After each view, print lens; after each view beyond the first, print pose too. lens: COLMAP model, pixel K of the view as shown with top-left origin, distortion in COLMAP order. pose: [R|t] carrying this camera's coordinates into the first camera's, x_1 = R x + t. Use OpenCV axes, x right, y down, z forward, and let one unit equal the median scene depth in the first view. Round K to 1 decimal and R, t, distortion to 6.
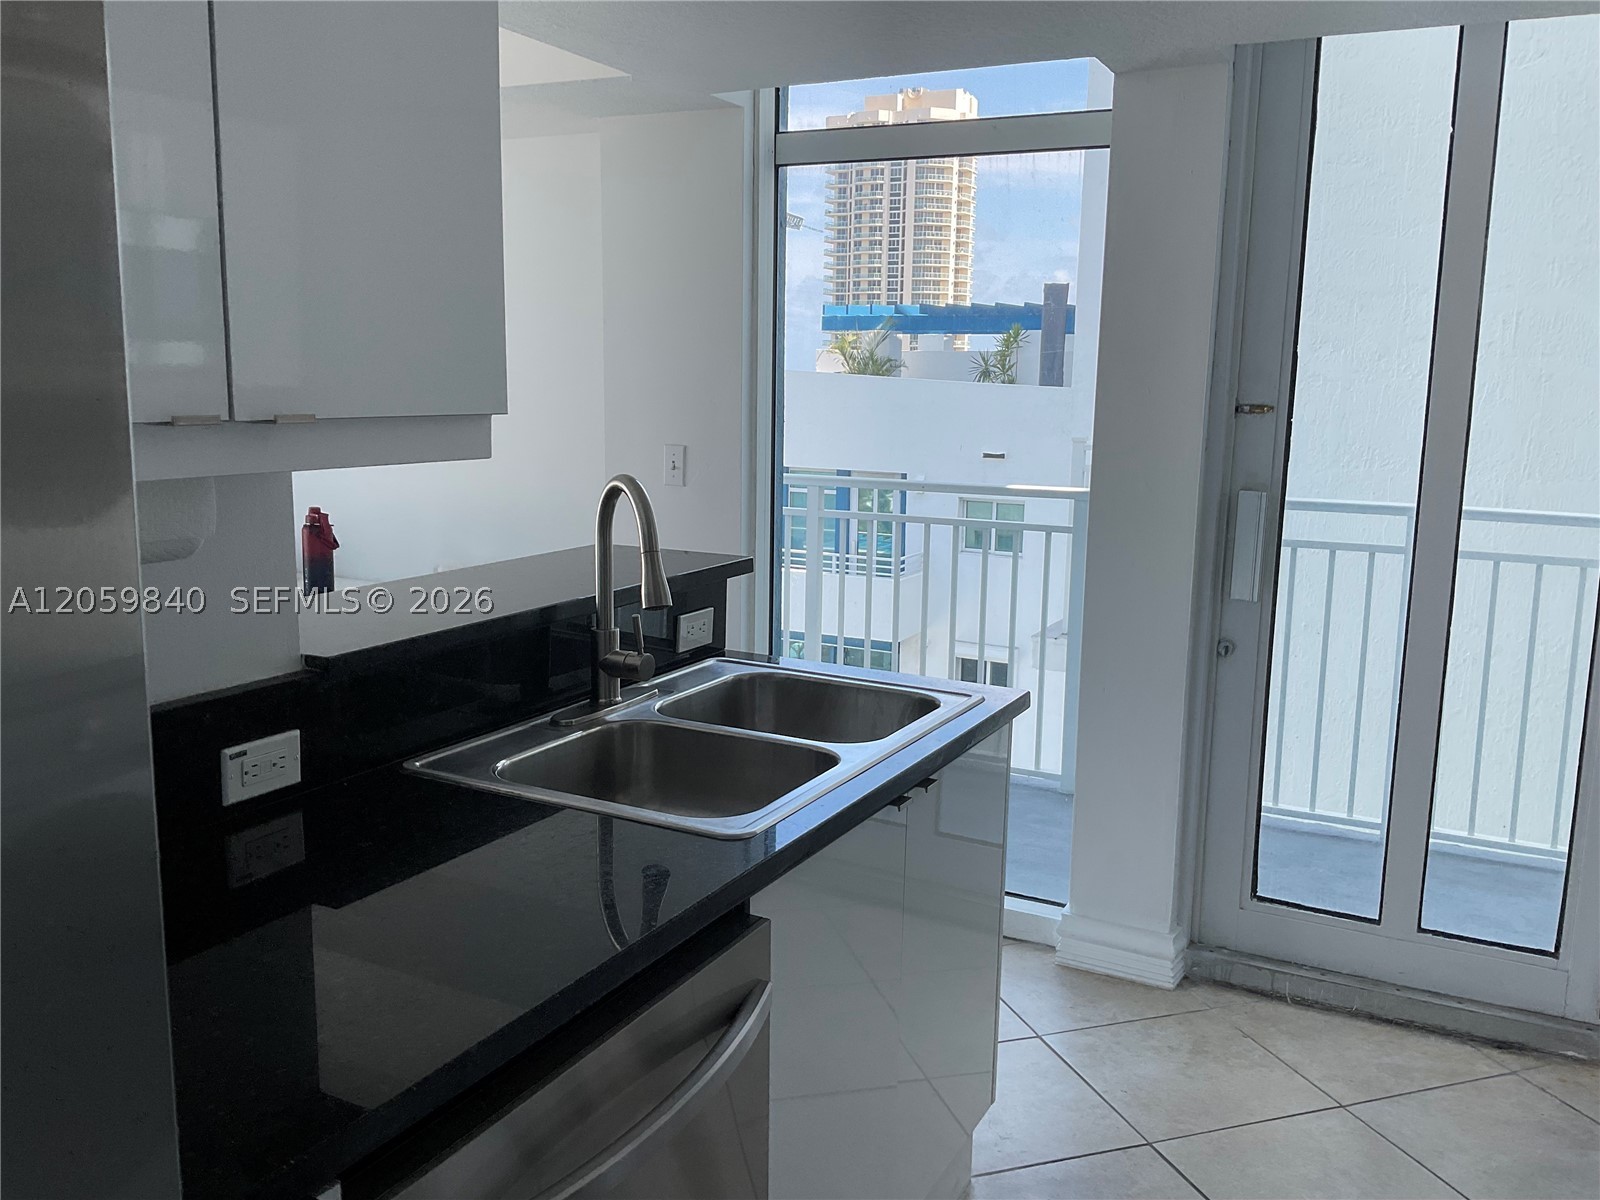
lens RADIAL K [[1350.2, 0, 800.0], [0, 1350.2, 600.0], [0, 0, 1]] dist [0.057628, -0.213372]
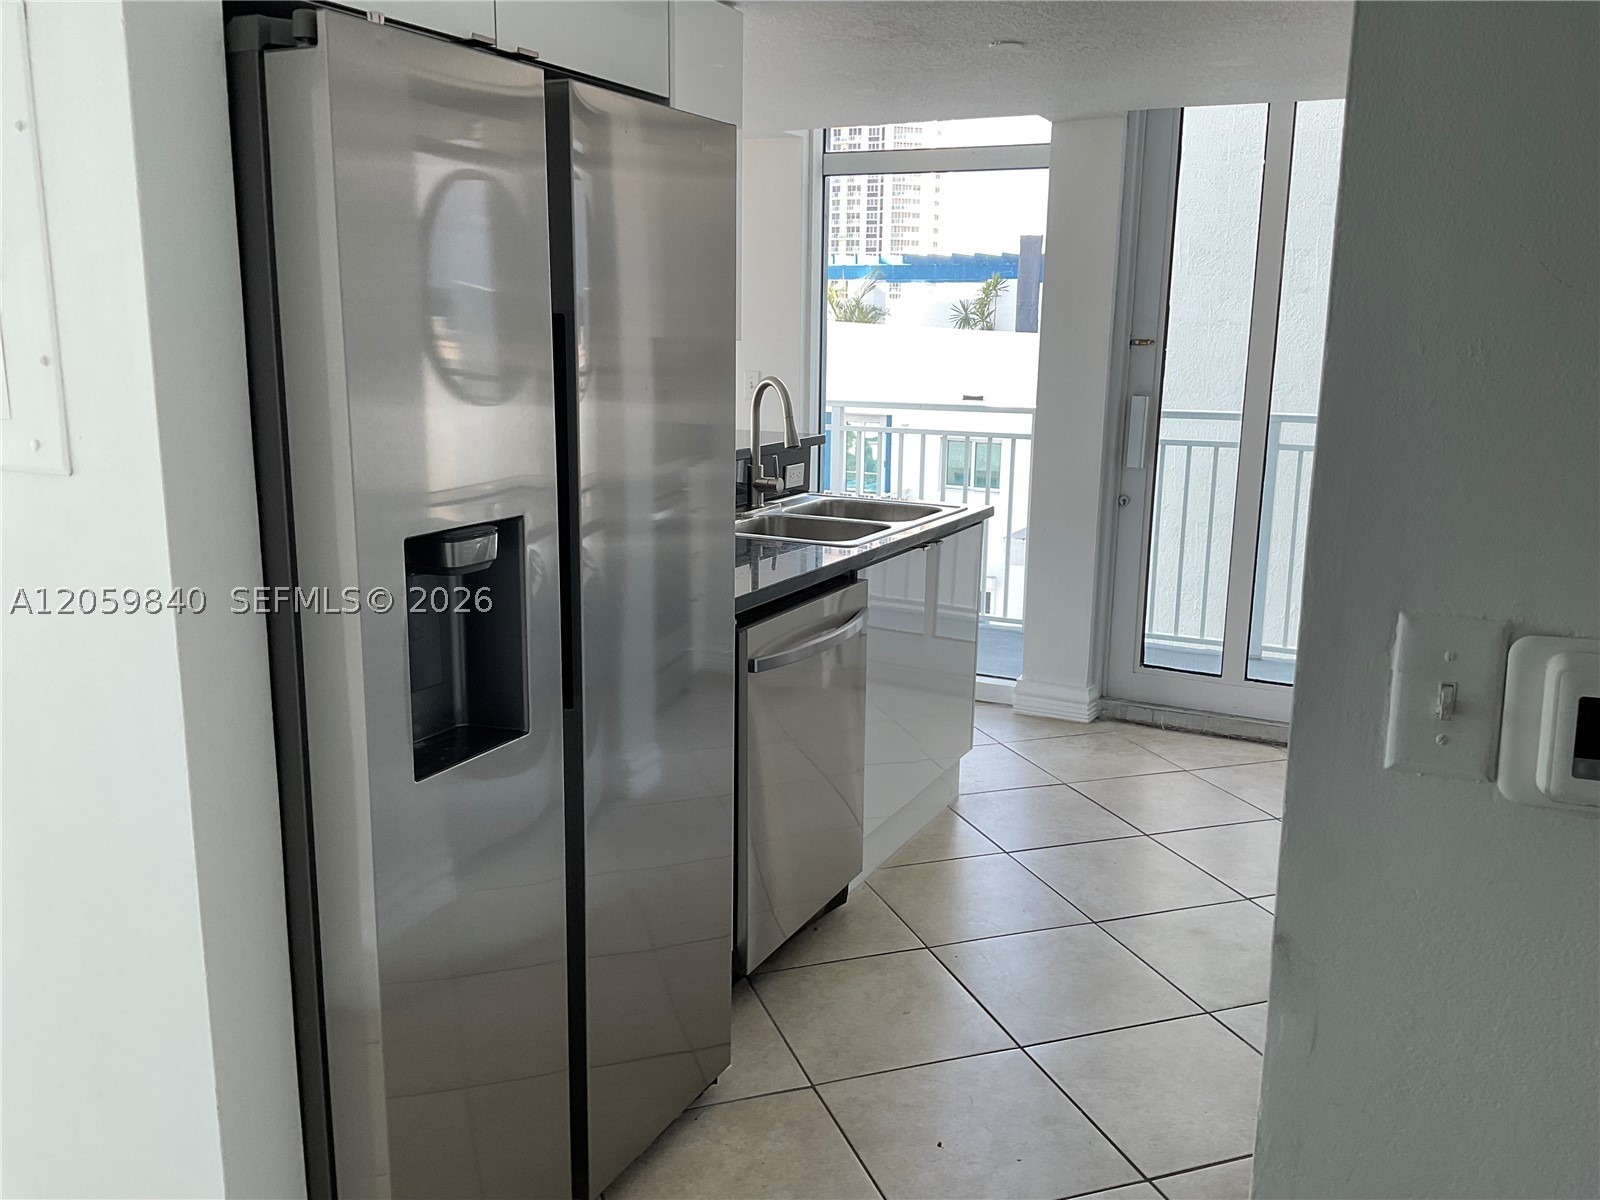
lens RADIAL K [[1327.7, 0, 794.5], [0, 1327.7, 607.4], [0, 0, 1]] dist [0.033826, -0.058756]
pose [[0.999947, -0.005613, 0.008602, -0.071304], [0.005212, 0.998933, 0.045892, 0.085077], [-0.008851, -0.045845, 0.998909, -0.502396]]
